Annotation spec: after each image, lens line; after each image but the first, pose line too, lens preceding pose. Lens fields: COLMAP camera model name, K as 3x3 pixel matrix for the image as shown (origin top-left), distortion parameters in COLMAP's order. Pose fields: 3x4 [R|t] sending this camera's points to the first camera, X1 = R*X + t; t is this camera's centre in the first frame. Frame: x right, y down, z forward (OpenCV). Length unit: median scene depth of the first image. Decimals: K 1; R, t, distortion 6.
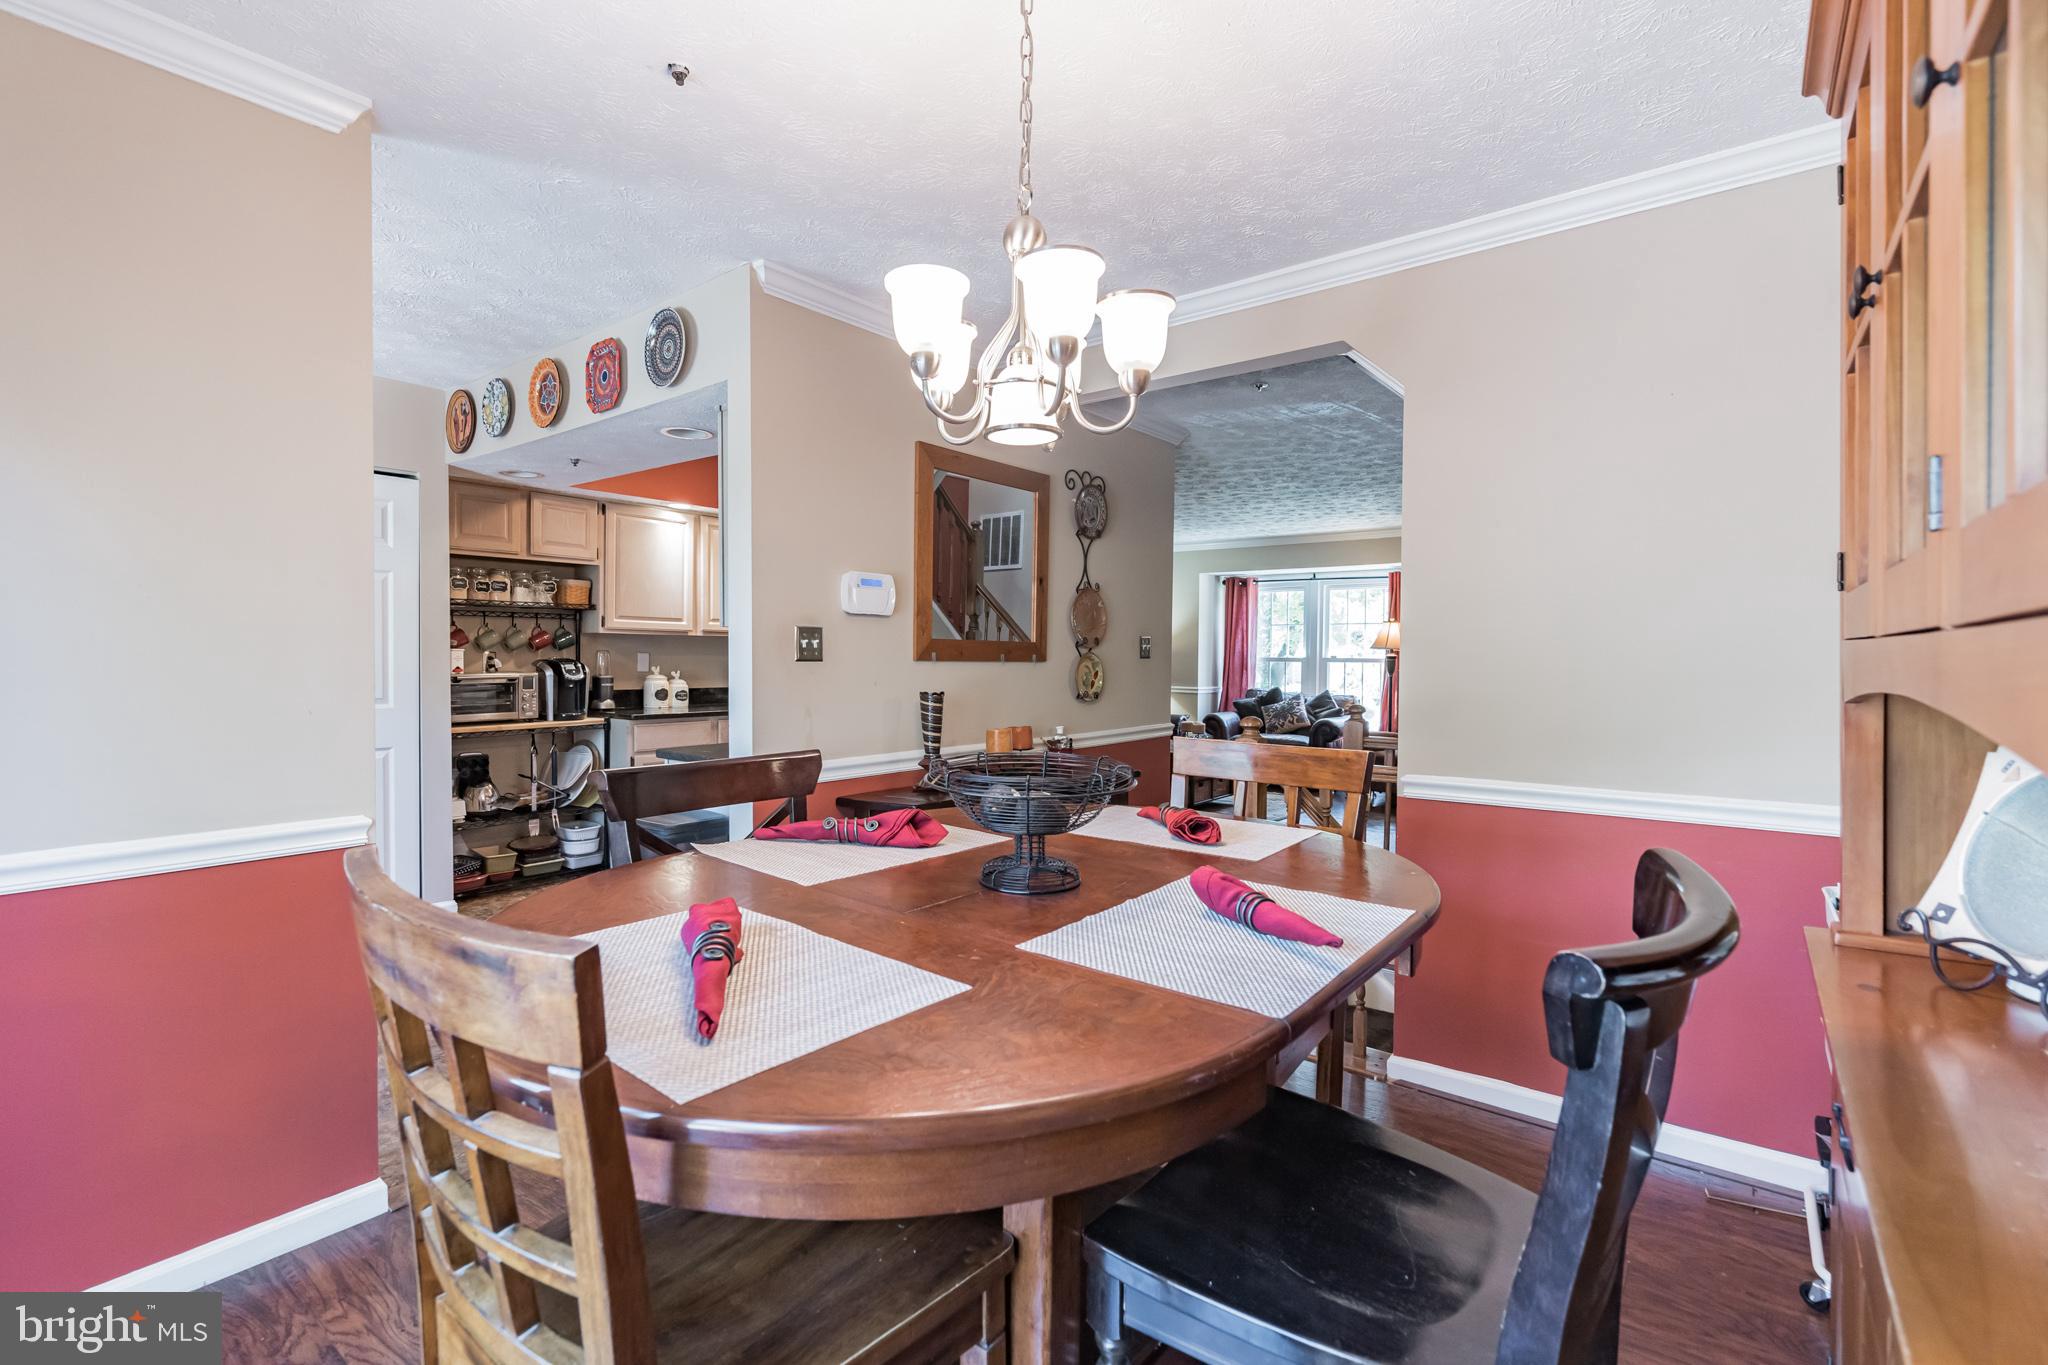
lens RADIAL K [[946.9, 0, 1024.0], [0, 946.9, 682.5], [0, 0, 1]] dist [-0.002390, 0.000035]
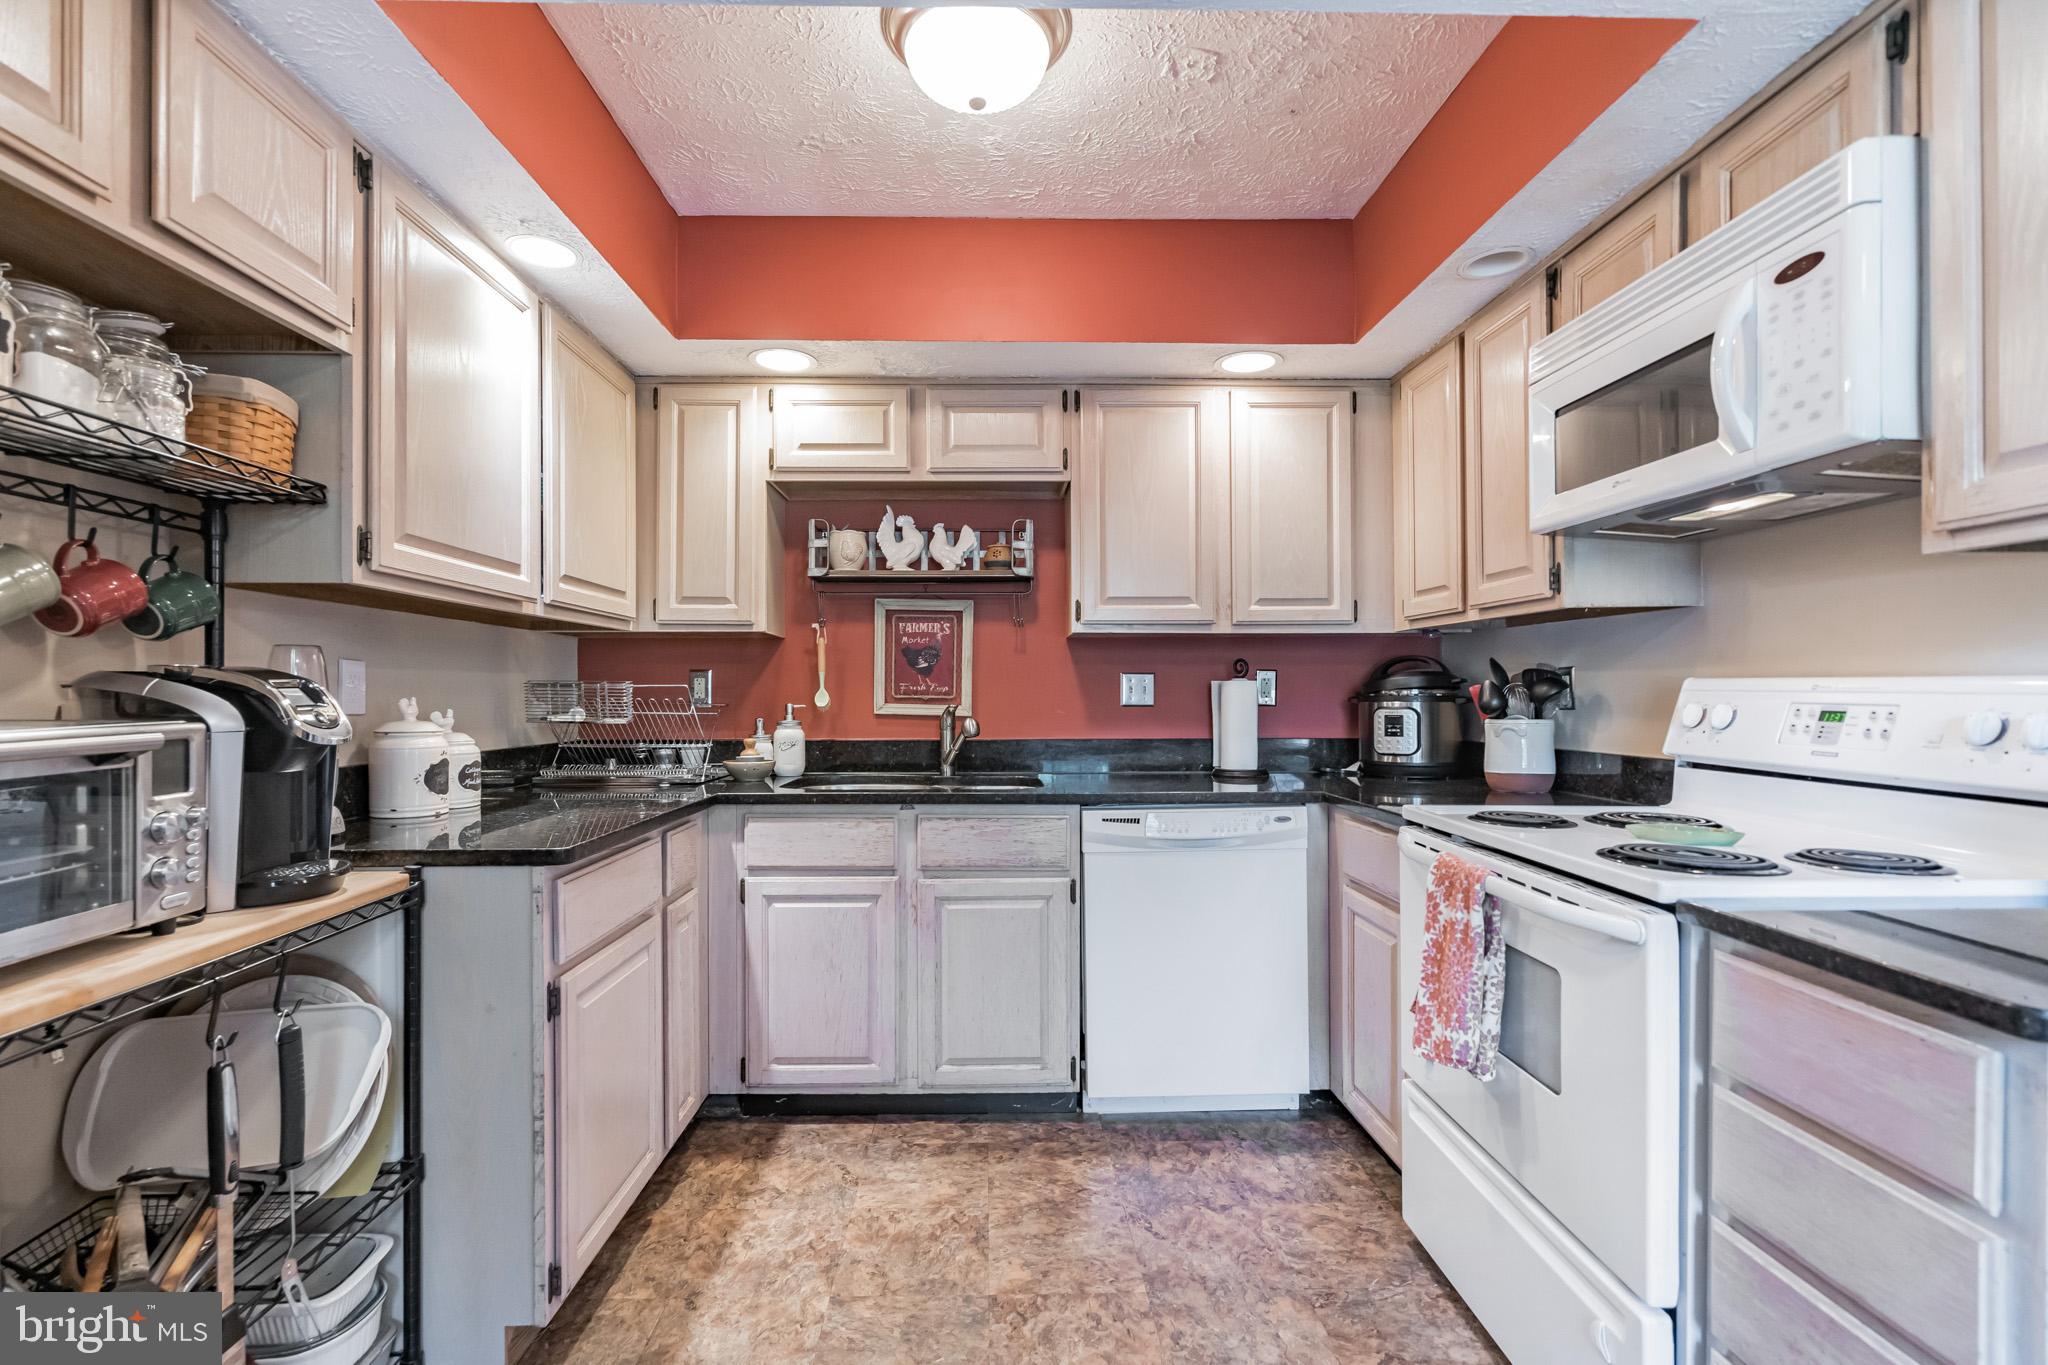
lens RADIAL K [[946.9, 0, 1024.0], [0, 946.9, 682.5], [0, 0, 1]] dist [-0.002390, 0.000035]
pose [[0.777170, 0.015942, 0.629089, -0.478741], [0.008019, 0.999347, -0.035231, -0.008907], [-0.629239, 0.032425, 0.776535, 0.653174]]
